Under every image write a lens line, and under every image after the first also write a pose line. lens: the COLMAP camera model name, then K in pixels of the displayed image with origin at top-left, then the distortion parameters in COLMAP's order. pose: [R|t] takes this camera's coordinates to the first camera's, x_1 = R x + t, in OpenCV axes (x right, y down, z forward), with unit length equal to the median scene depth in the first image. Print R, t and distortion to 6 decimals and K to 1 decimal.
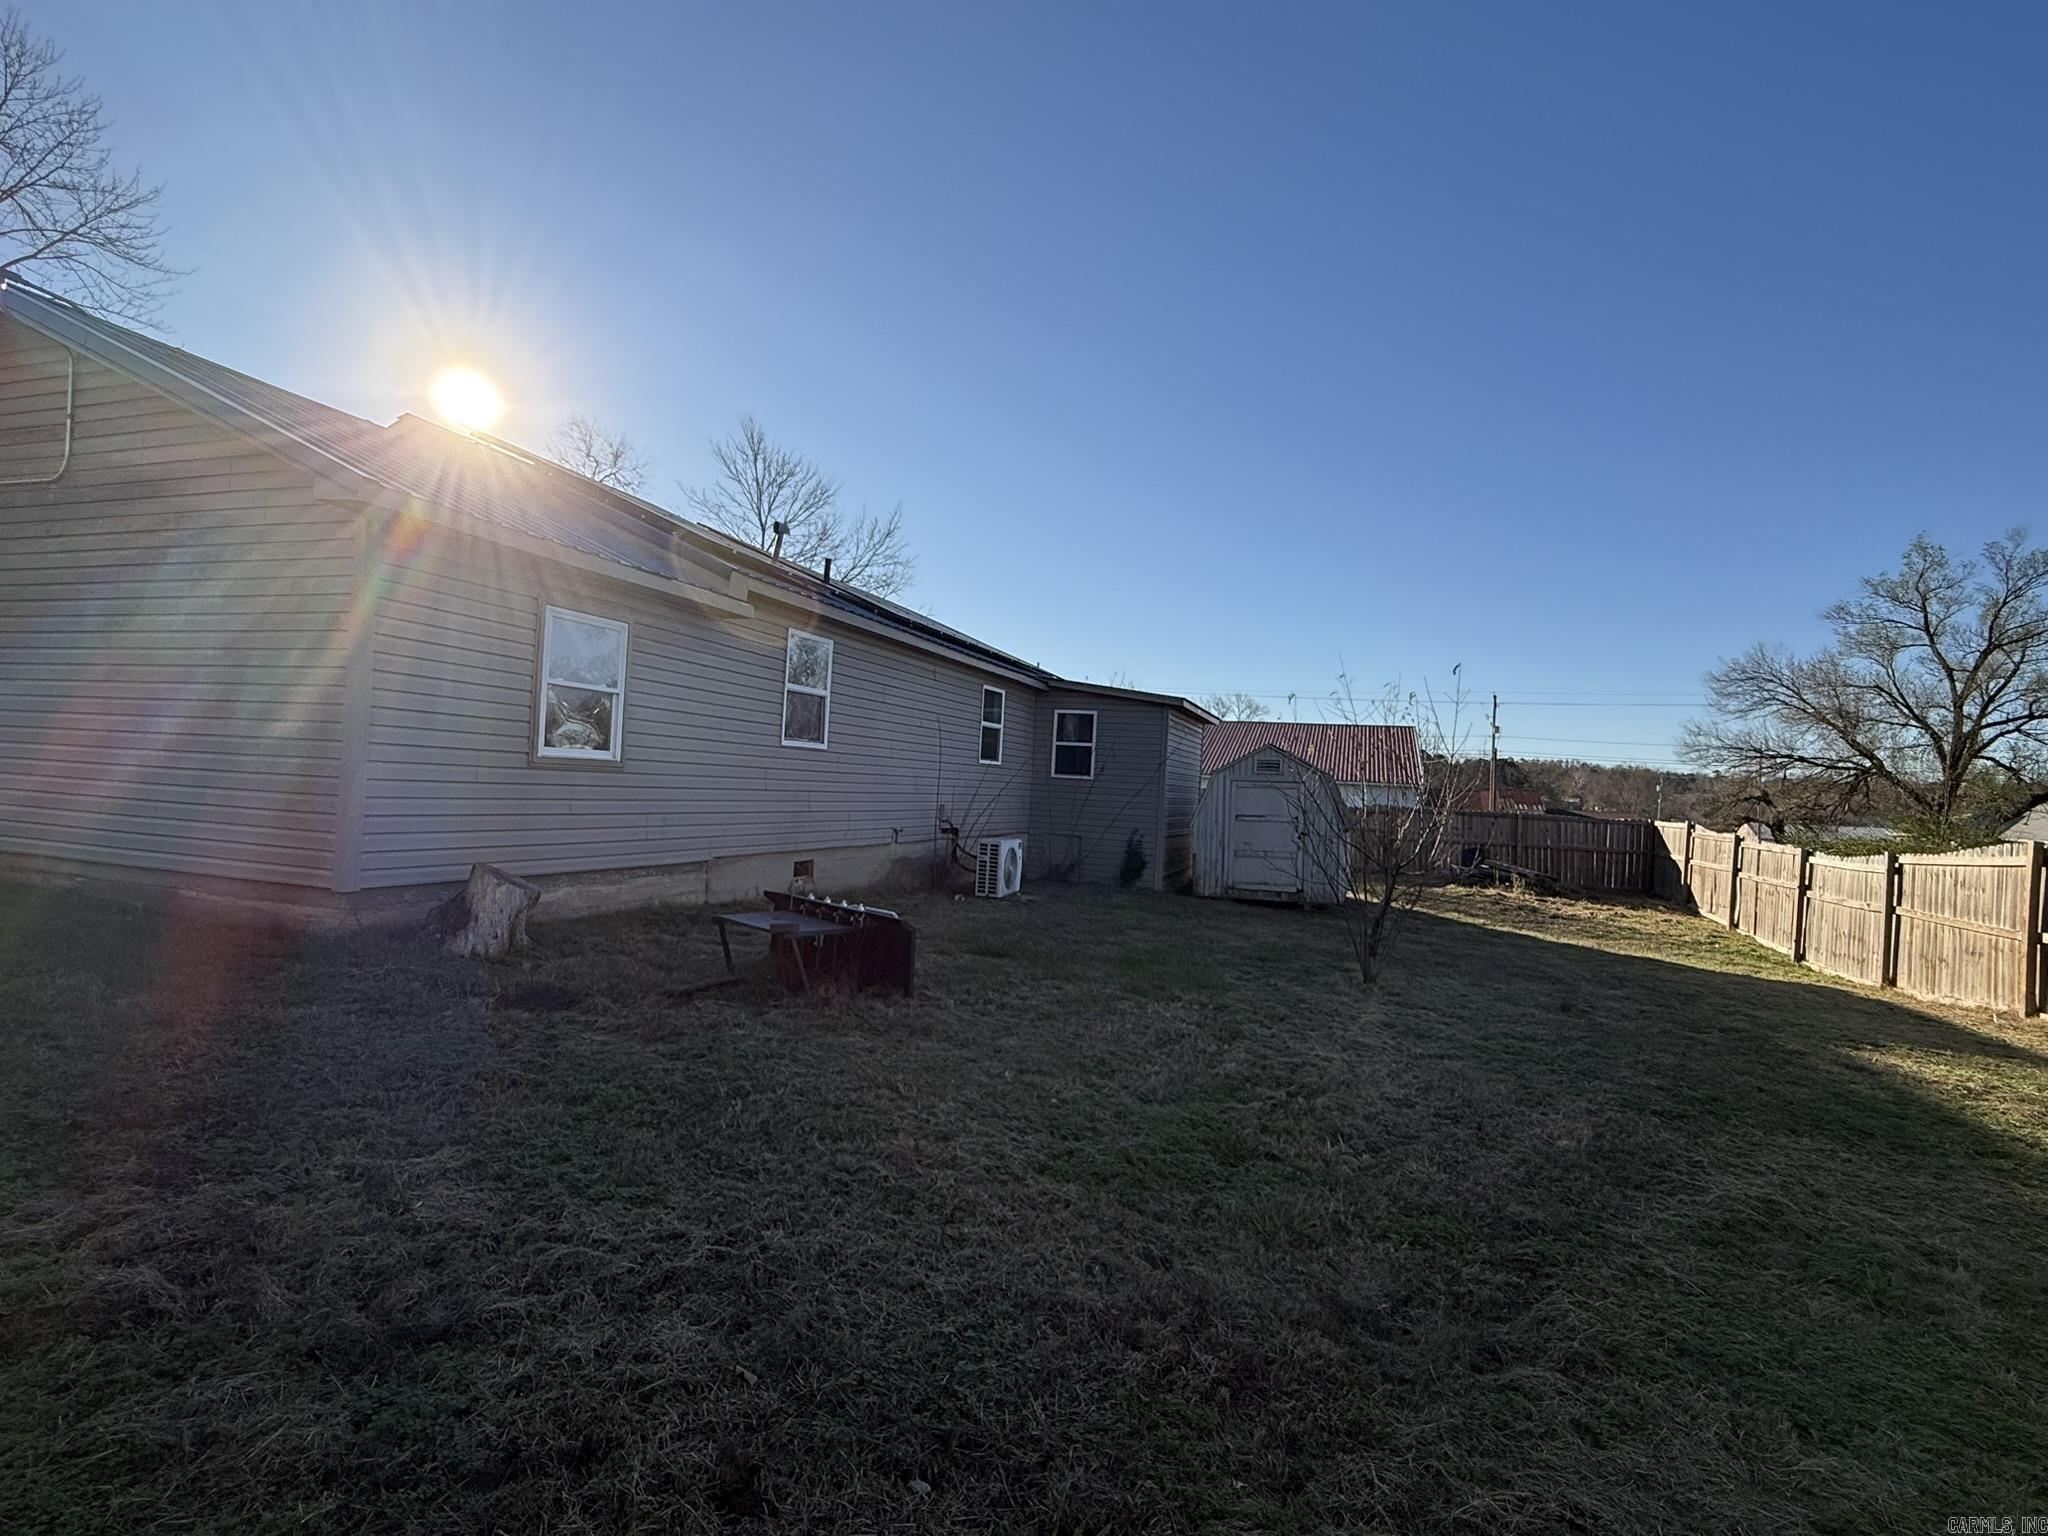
lens RADIAL K [[1029.0, 0, 1021.1], [0, 1029.0, 778.2], [0, 0, 1]] dist [-0.001799, -0.001032]
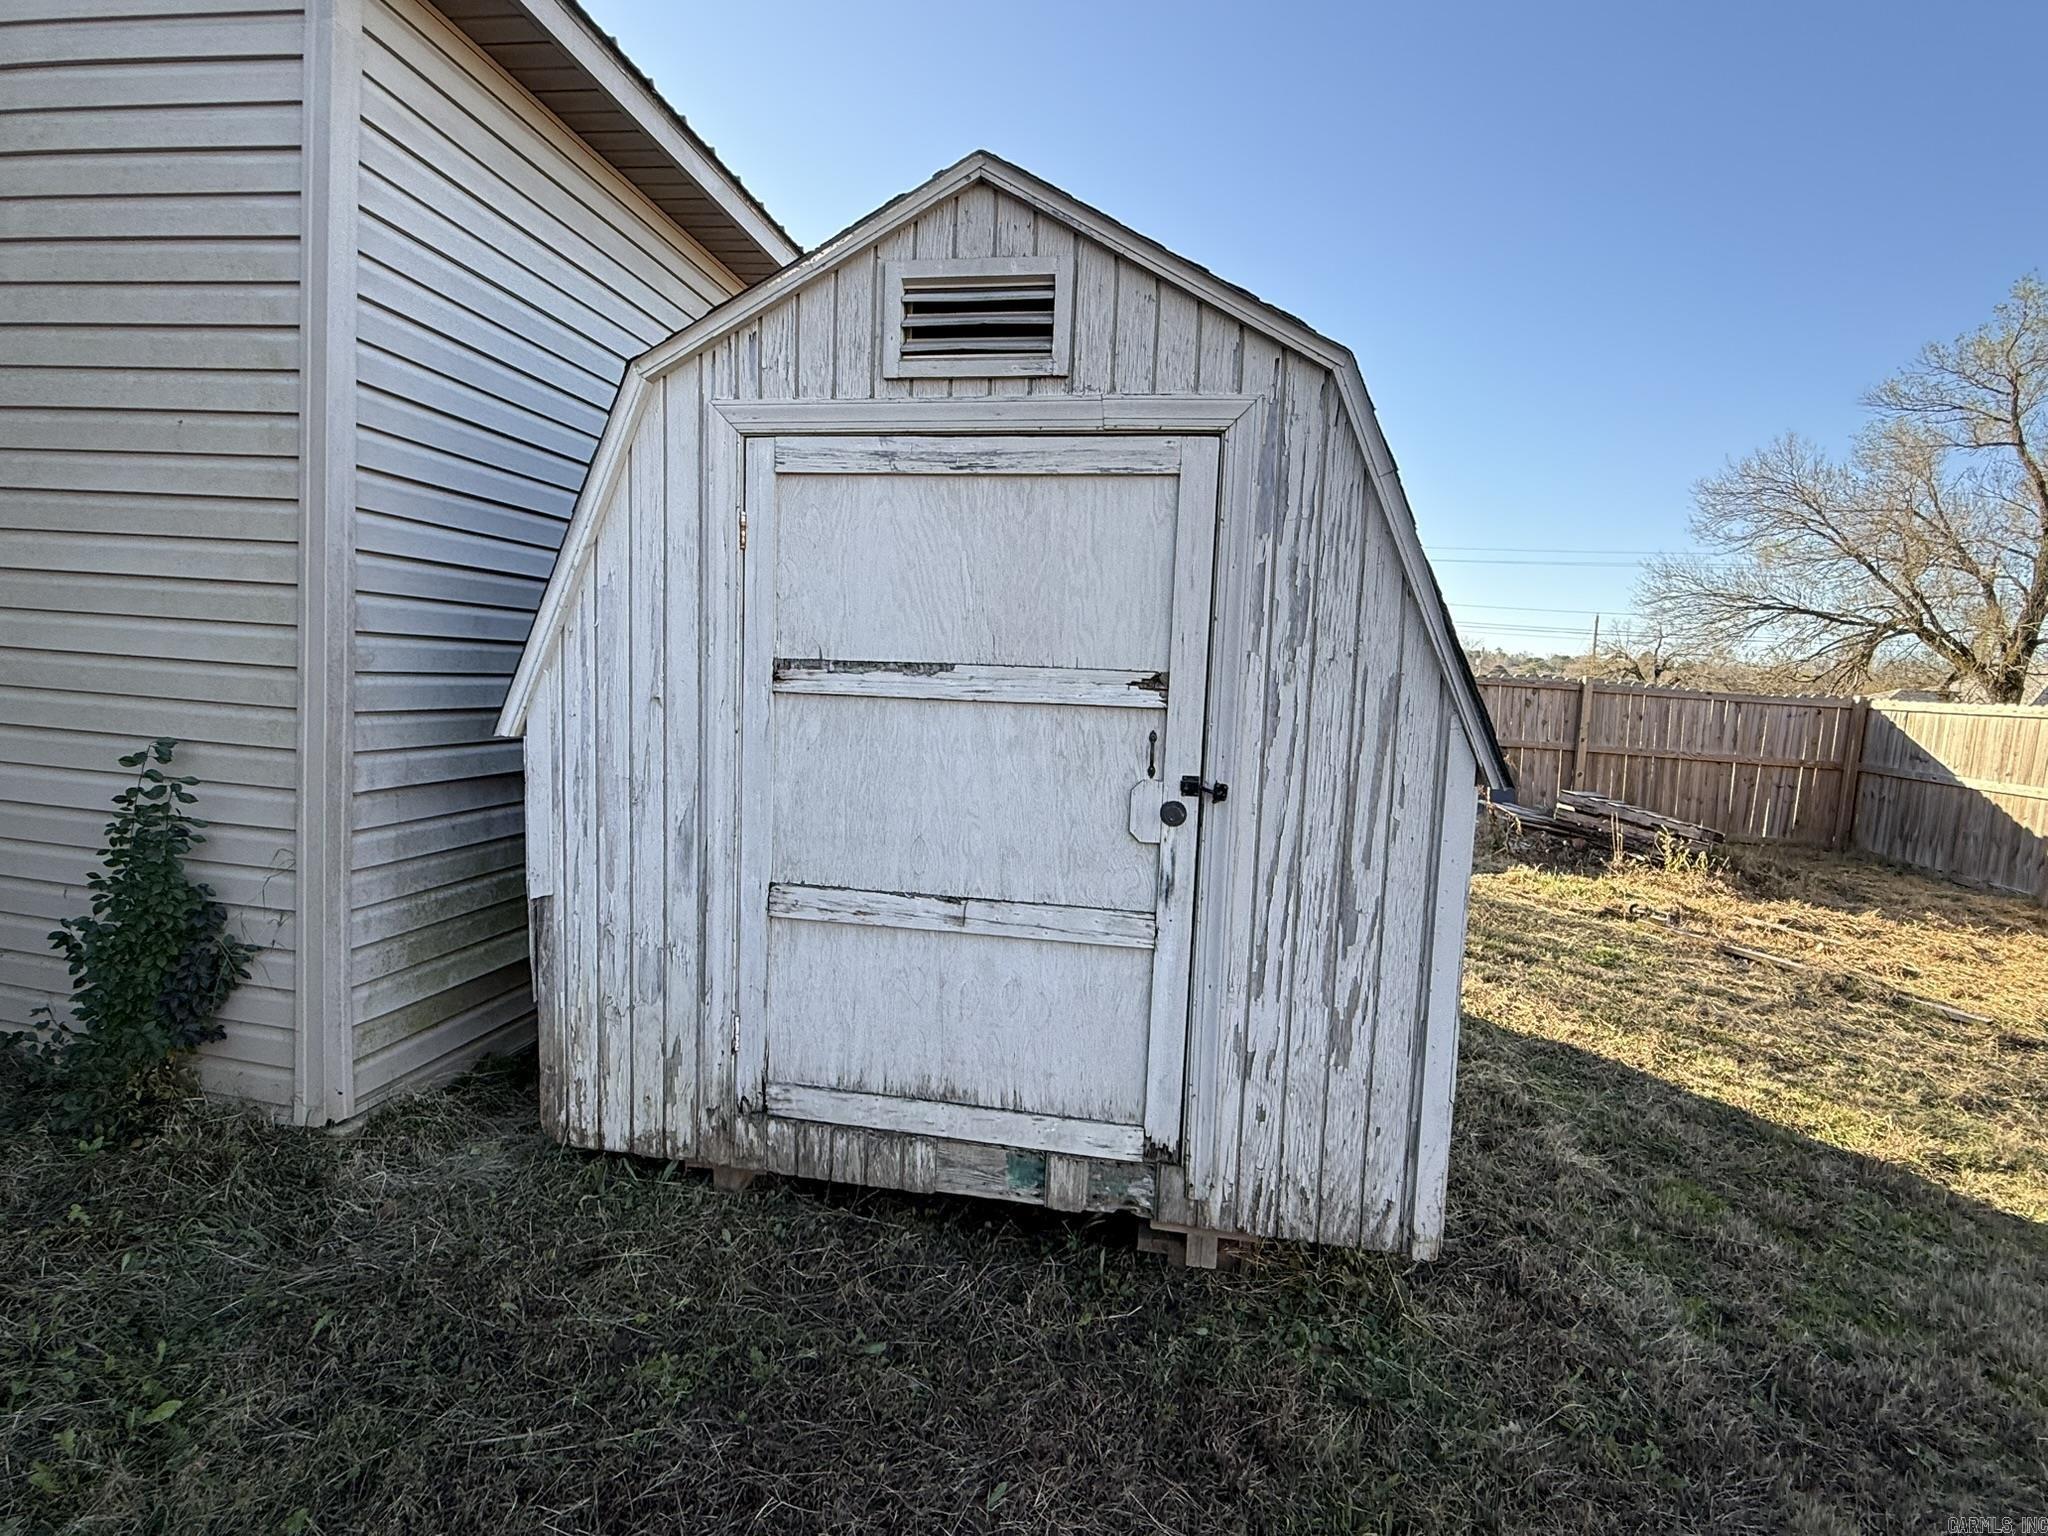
lens RADIAL K [[1049.4, 0, 1004.7], [0, 1049.4, 760.4], [0, 0, 1]] dist [0.000812, -0.000390]
pose [[0.987403, -0.002874, 0.158199, 0.218187], [-0.014359, 0.994082, 0.107683, 0.033379], [-0.157572, -0.108598, 0.981518, 0.838824]]
